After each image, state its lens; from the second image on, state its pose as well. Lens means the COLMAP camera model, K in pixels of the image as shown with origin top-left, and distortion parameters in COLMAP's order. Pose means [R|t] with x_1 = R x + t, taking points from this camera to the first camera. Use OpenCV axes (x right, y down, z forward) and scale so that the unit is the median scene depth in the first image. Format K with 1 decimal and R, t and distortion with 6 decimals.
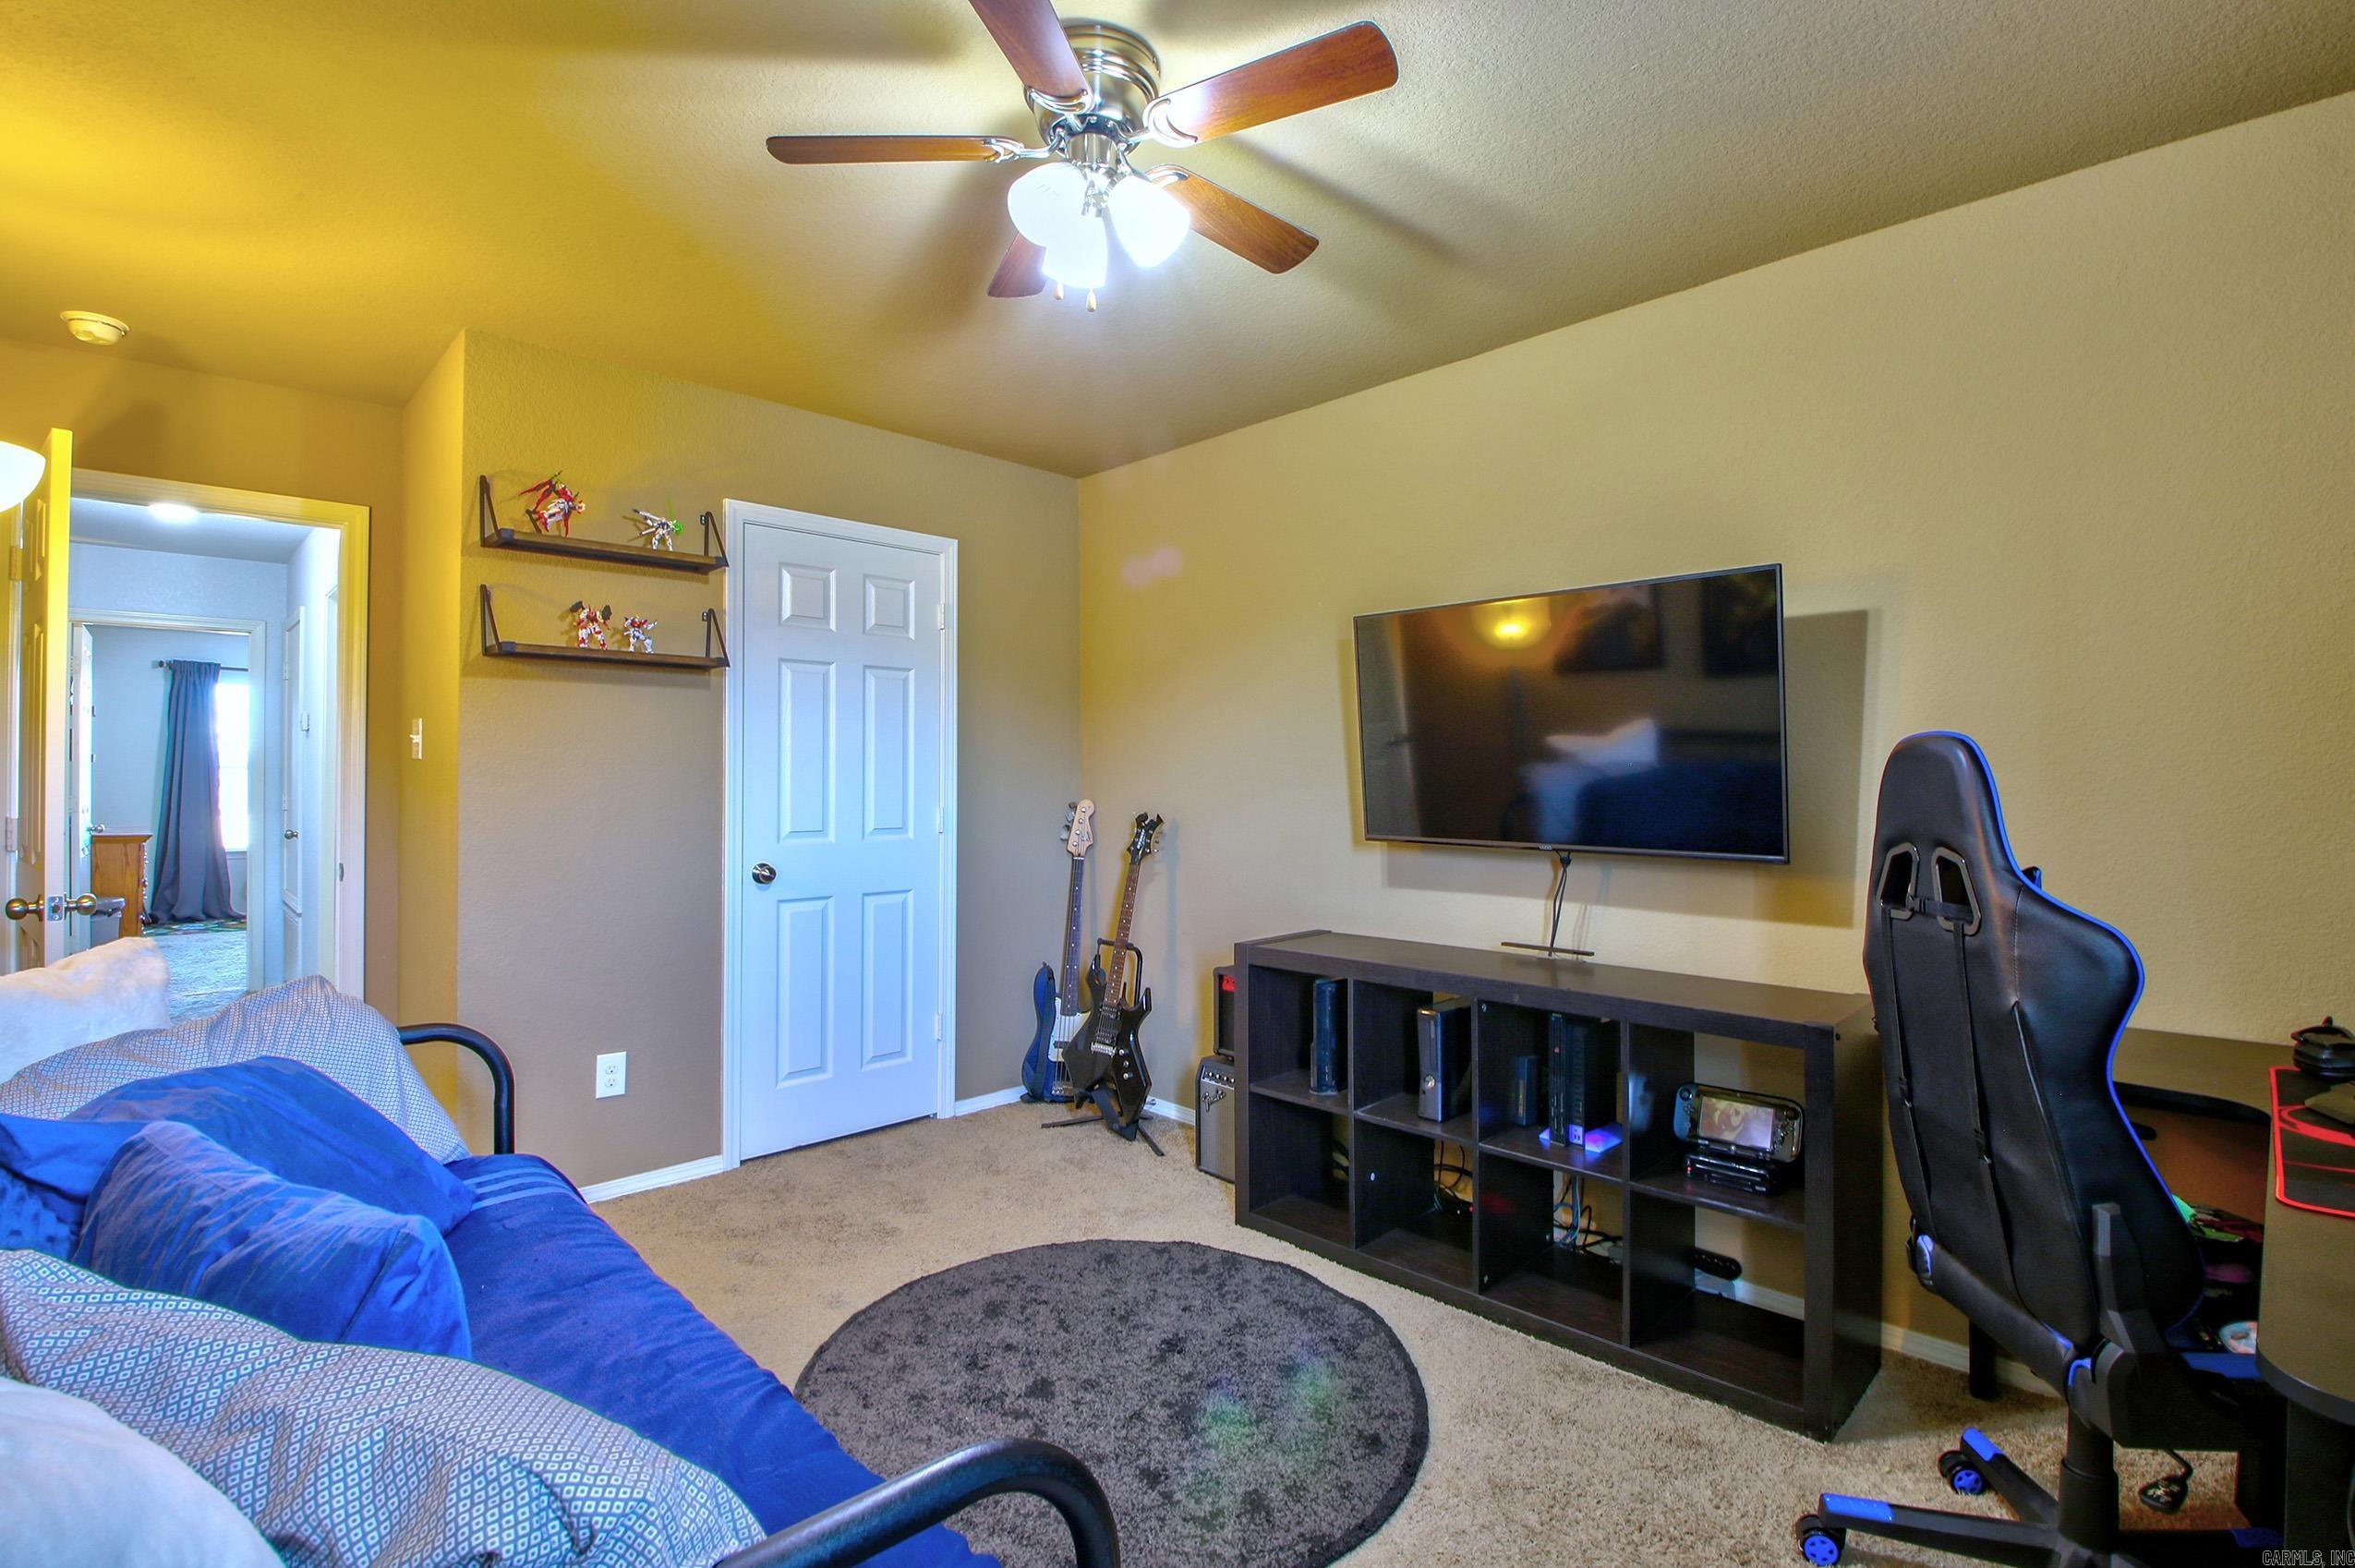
lens RADIAL K [[1091.4, 0, 1175.9], [0, 1091.4, 766.2], [0, 0, 1]] dist [0.023960, -0.034895]
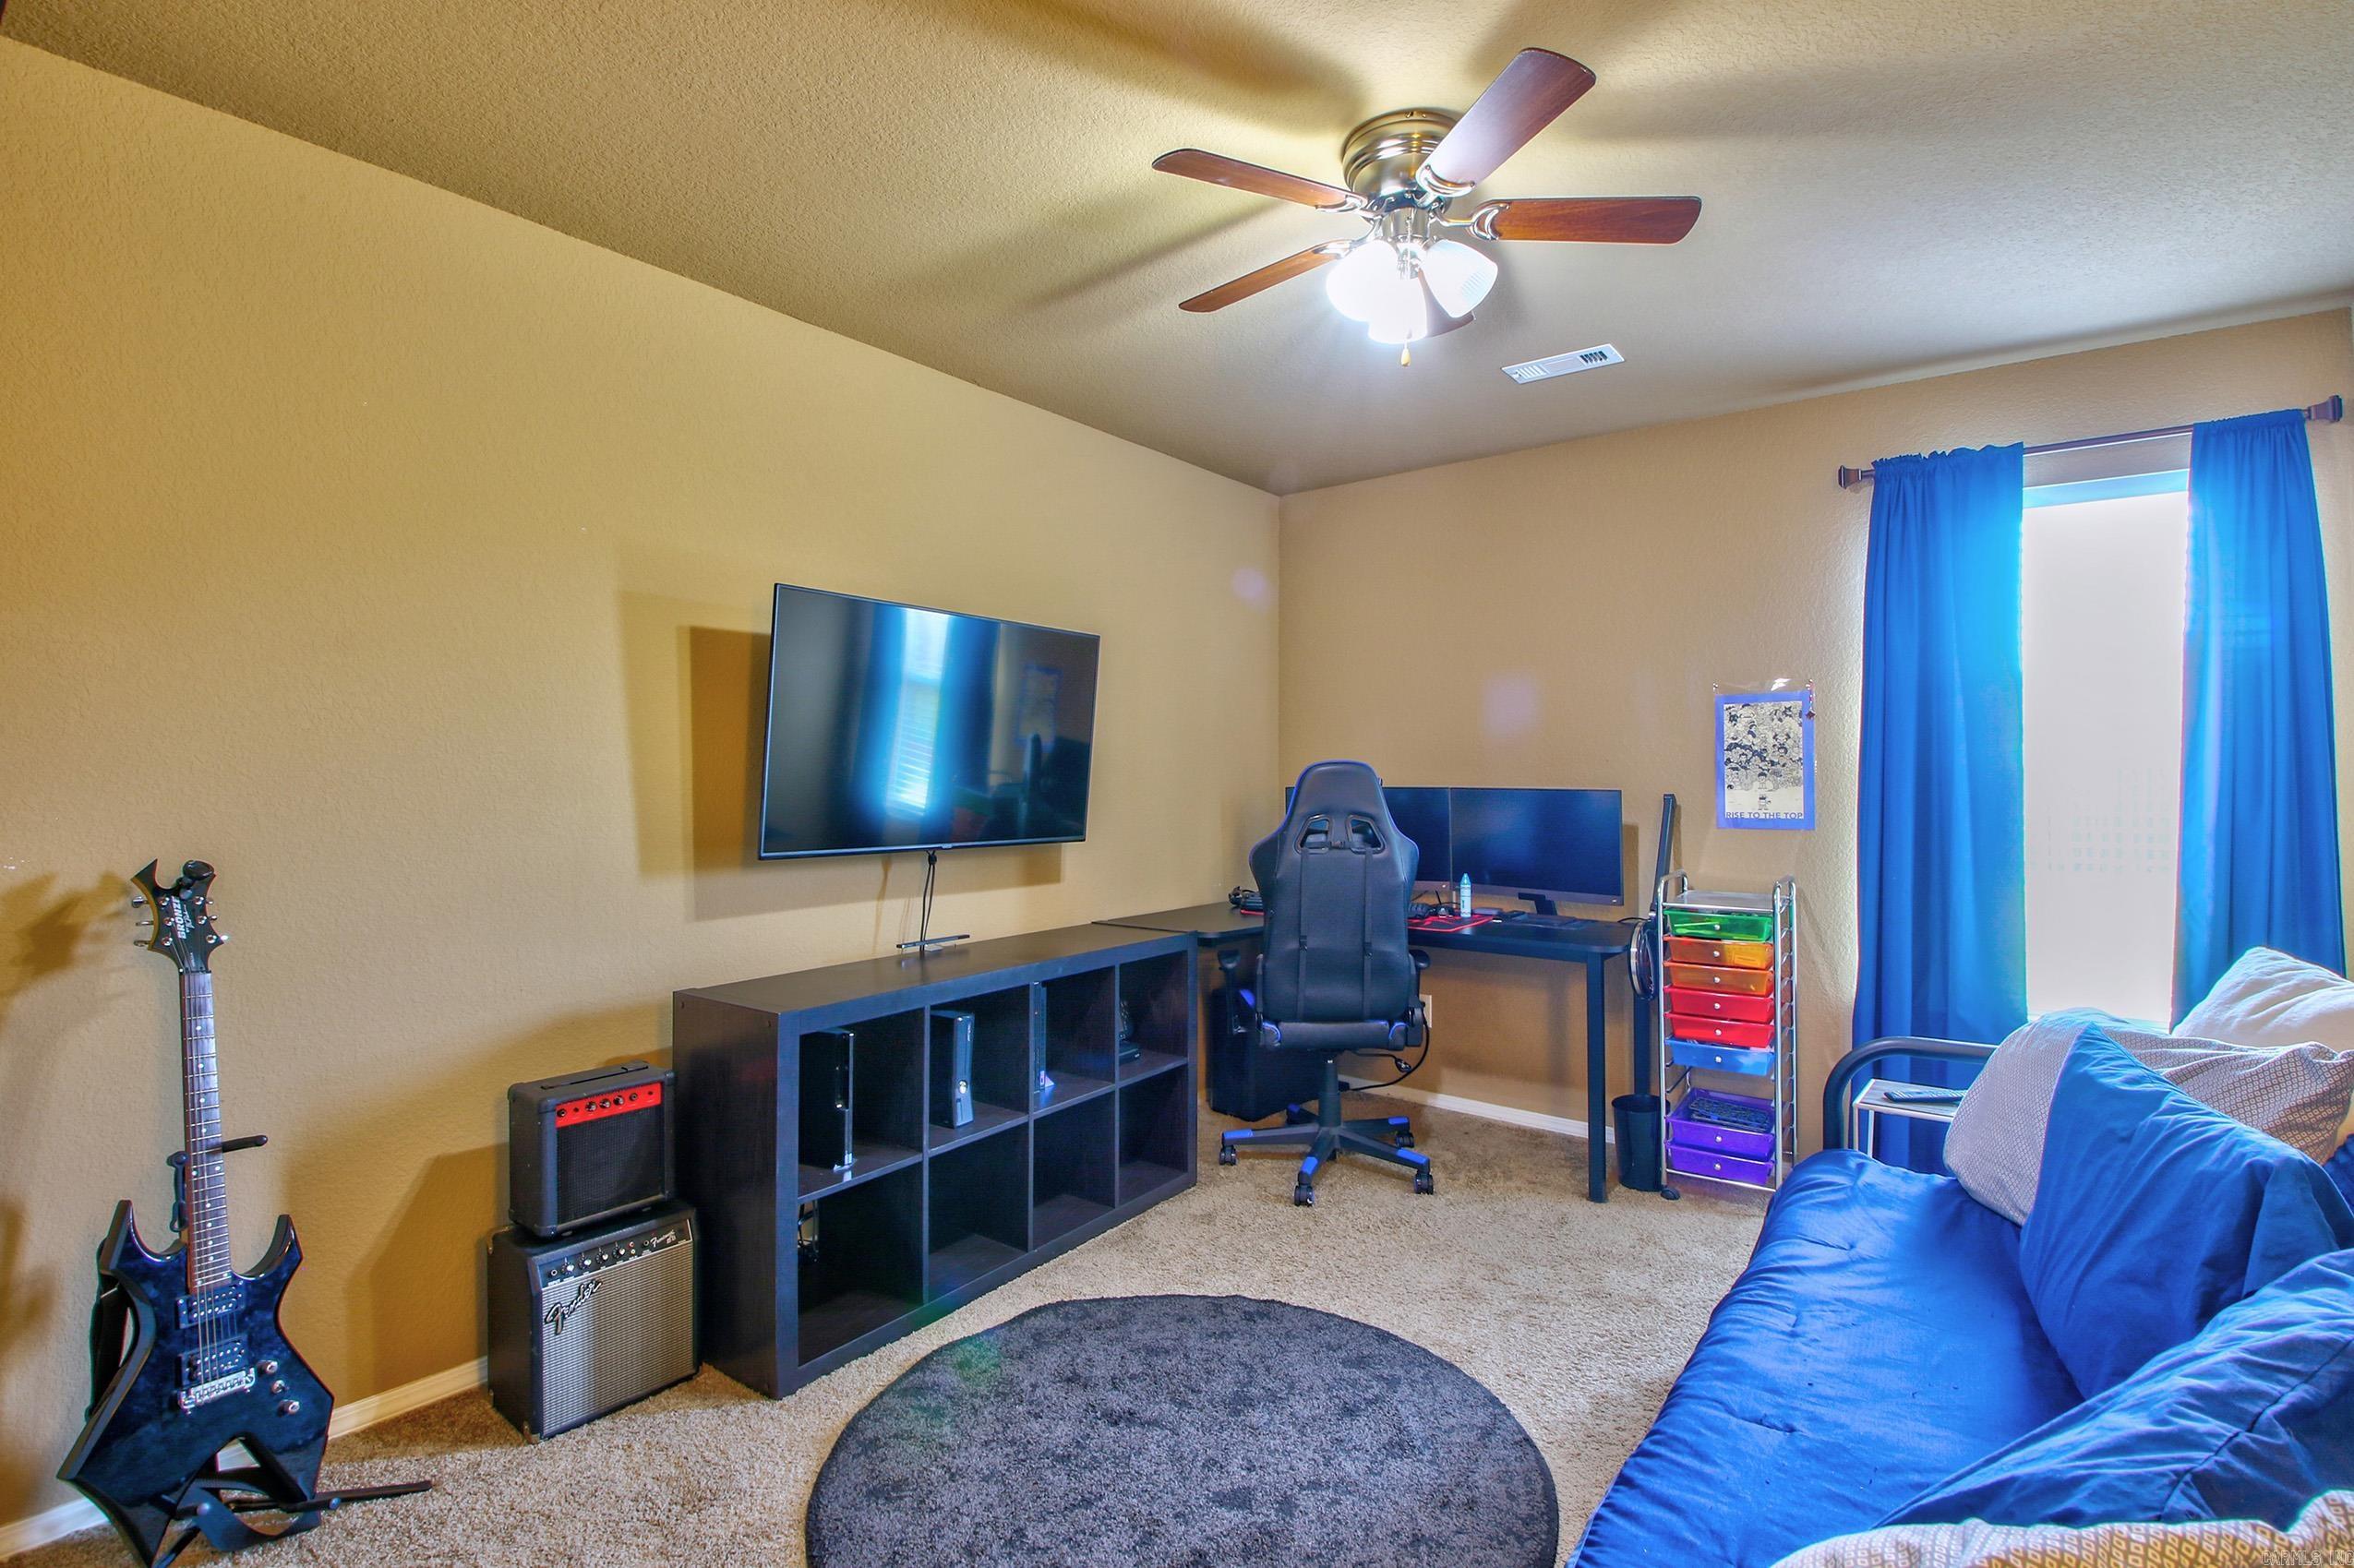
lens RADIAL K [[1090.8, 0, 1175.4], [0, 1090.8, 766.2], [0, 0, 1]] dist [0.023960, -0.034895]
pose [[-0.123826, 0.007266, 0.992277, -0.759126], [-0.008732, 0.999926, -0.008412, 0.001595], [-0.992266, -0.009706, -0.123753, 0.901356]]
